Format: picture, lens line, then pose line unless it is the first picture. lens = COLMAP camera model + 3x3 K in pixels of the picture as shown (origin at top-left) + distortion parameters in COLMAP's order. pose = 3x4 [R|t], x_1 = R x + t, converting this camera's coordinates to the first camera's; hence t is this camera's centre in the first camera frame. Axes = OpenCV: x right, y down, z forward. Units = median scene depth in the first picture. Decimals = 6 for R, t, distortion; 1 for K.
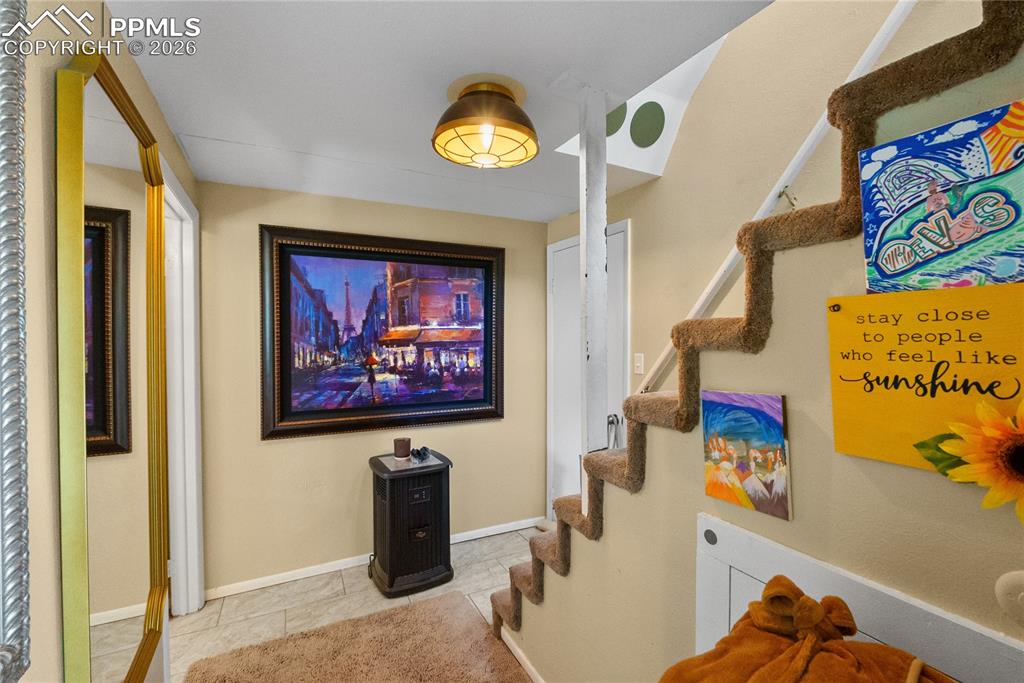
lens RADIAL K [[450.8, 0, 515.3], [0, 450.8, 341.8], [0, 0, 1]] dist [-0.002738, -0.000551]
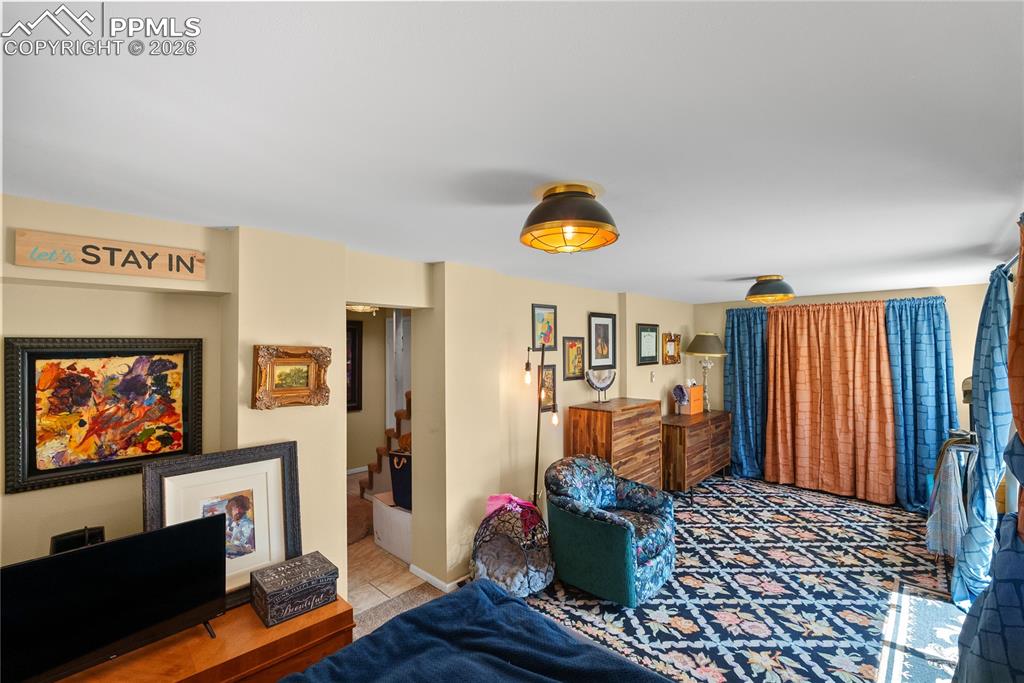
lens RADIAL K [[450.8, 0, 512.8], [0, 450.8, 346.7], [0, 0, 1]] dist [-0.002738, -0.000551]
pose [[0.947700, -0.000121, 0.319162, -0.034979], [0.005418, 0.999862, -0.015708, -0.077106], [-0.319116, 0.016616, 0.947570, -1.197467]]
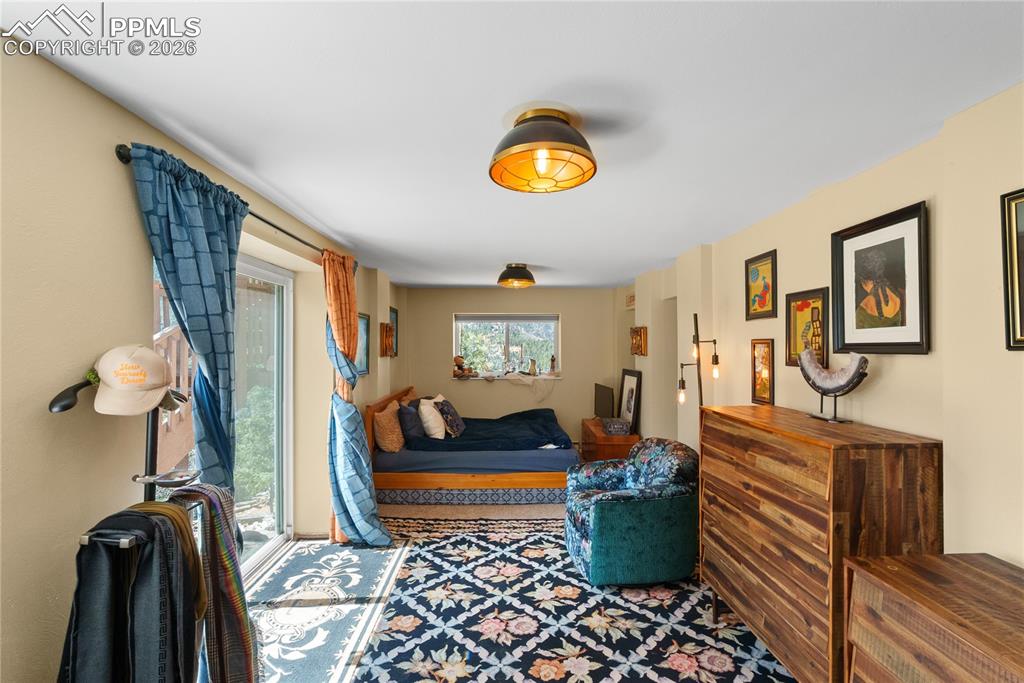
lens RADIAL K [[450.8, 0, 511.7], [0, 450.8, 341.3], [0, 0, 1]] dist [-0.002738, -0.000551]
pose [[-0.447833, -0.005710, -0.894099, 1.739928], [-0.011681, 0.999932, -0.000535, -0.026942], [0.894041, 0.010204, -0.447869, 0.120110]]
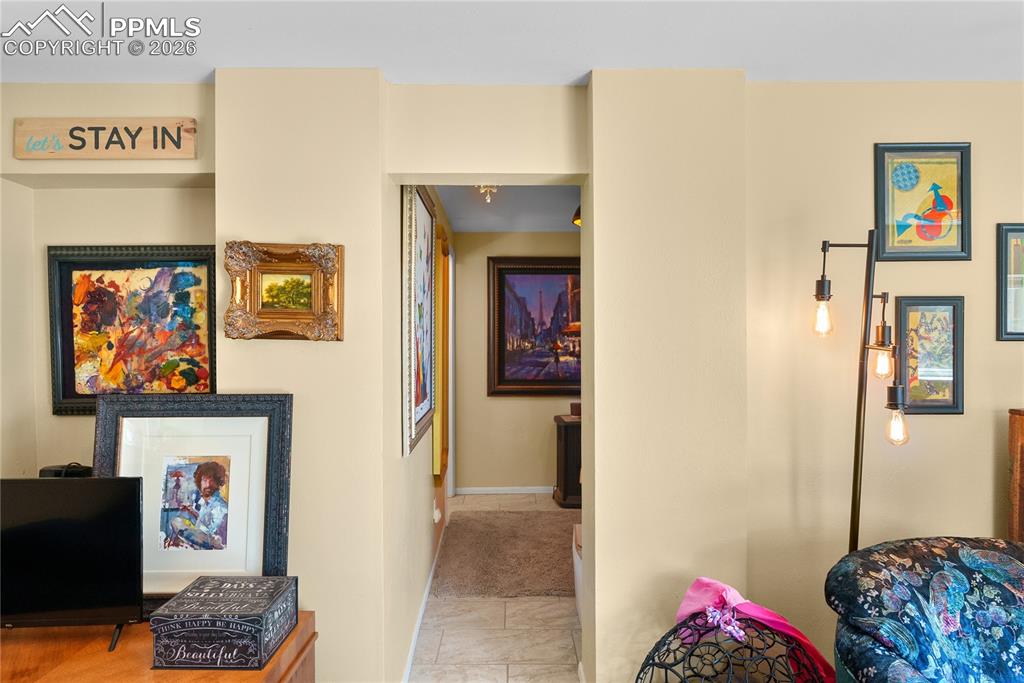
lens RADIAL K [[611.2, 0, 506.3], [0, 611.2, 339.1], [0, 0, 1]] dist [-0.003916, 0.002940]
pose [[0.890220, 0.007430, -0.455470, 0.416835], [-0.007757, 0.999969, 0.001151, 0.018751], [0.455465, 0.002509, 0.890250, -0.780290]]
